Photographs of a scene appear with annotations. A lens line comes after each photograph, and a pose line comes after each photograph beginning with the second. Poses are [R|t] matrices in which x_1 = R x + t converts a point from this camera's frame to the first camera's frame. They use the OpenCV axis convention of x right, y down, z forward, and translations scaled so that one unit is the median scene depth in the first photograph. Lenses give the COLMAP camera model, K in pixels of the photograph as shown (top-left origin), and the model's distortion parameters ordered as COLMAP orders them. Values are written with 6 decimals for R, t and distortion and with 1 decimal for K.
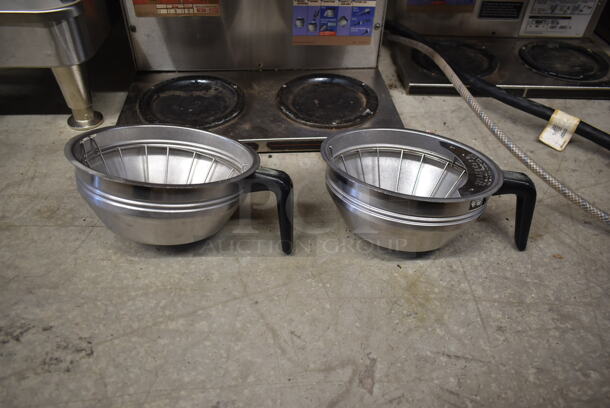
lens RADIAL K [[463.6, 0, 307.3], [0, 463.6, 204.8], [0, 0, 1]] dist [-0.021370, 0.006342]
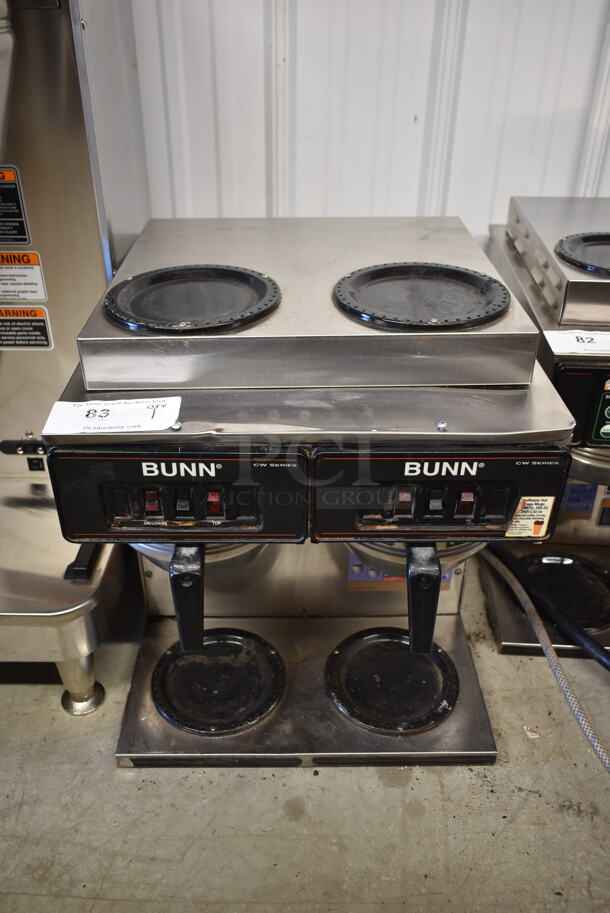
lens RADIAL K [[729.0, 0, 305.0], [0, 729.0, 456.5], [0, 0, 1]] dist [-0.009027, 0.004347]
pose [[0.996721, 0.019973, -0.078410, -0.012377], [-0.033855, 0.983096, -0.179931, -0.360247], [0.073491, 0.181995, 0.980549, -0.256453]]
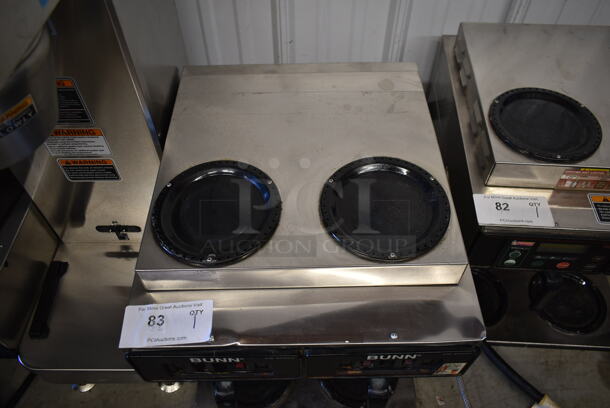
lens RADIAL K [[463.6, 0, 307.3], [0, 463.6, 204.8], [0, 0, 1]] dist [-0.021370, 0.006342]
pose [[0.996664, 0.034420, -0.074001, -0.015725], [-0.022752, 0.987950, 0.153094, -0.839686], [0.078379, -0.150900, 0.985437, -0.174053]]
